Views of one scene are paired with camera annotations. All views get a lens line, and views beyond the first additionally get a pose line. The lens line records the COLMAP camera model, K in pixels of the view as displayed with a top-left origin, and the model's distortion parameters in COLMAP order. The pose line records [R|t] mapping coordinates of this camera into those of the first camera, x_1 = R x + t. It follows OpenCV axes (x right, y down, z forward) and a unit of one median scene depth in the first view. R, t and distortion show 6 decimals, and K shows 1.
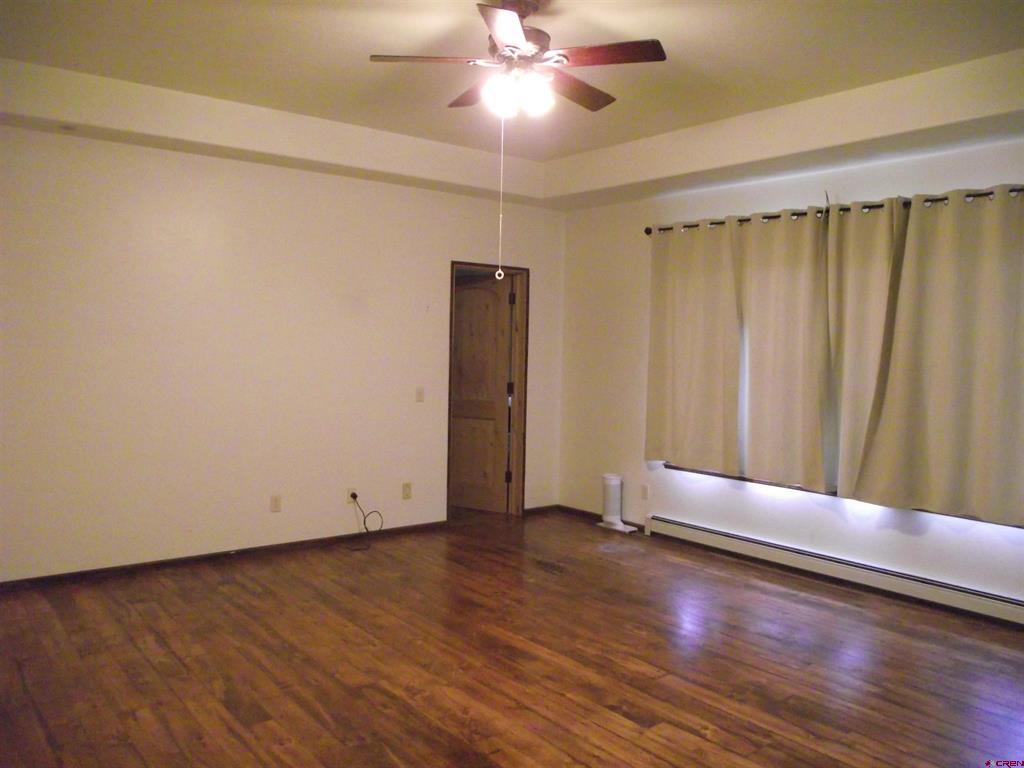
lens RADIAL K [[808.5, 0, 513.1], [0, 808.5, 378.5], [0, 0, 1]] dist [-0.088559, 0.068211]
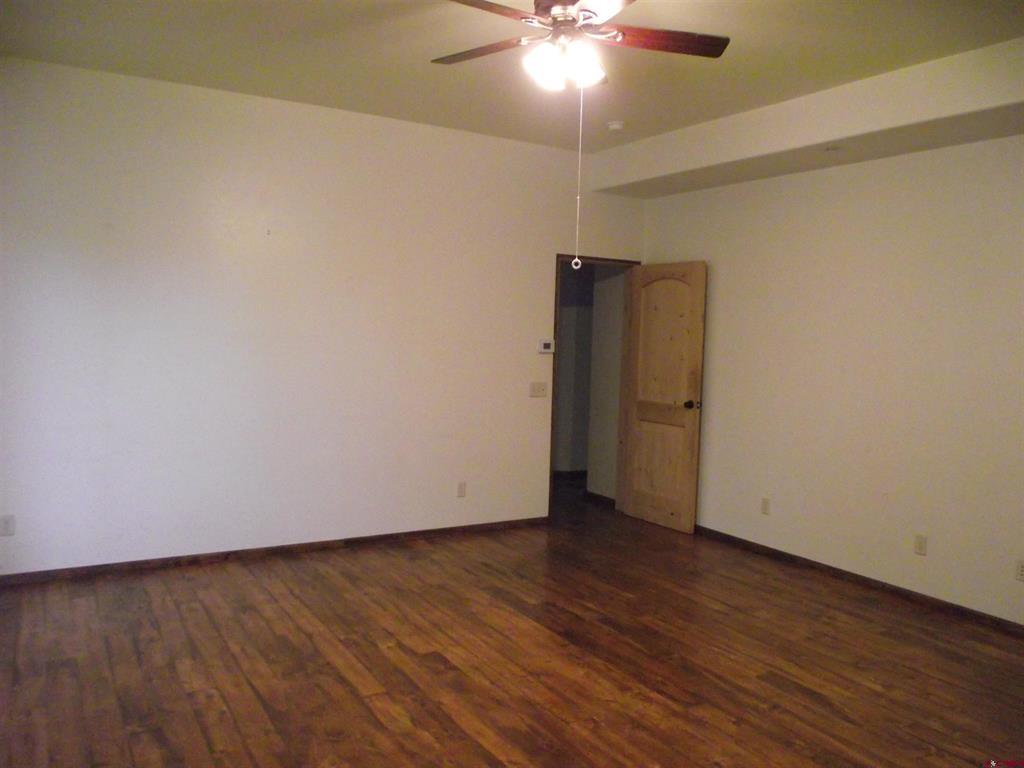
lens RADIAL K [[808.5, 0, 513.1], [0, 808.5, 378.5], [0, 0, 1]] dist [-0.088559, 0.068211]
pose [[-0.990488, -0.056276, 0.125564, -0.069445], [-0.044247, 0.994337, 0.096620, -0.087158], [-0.130290, 0.090145, -0.987369, 1.966172]]
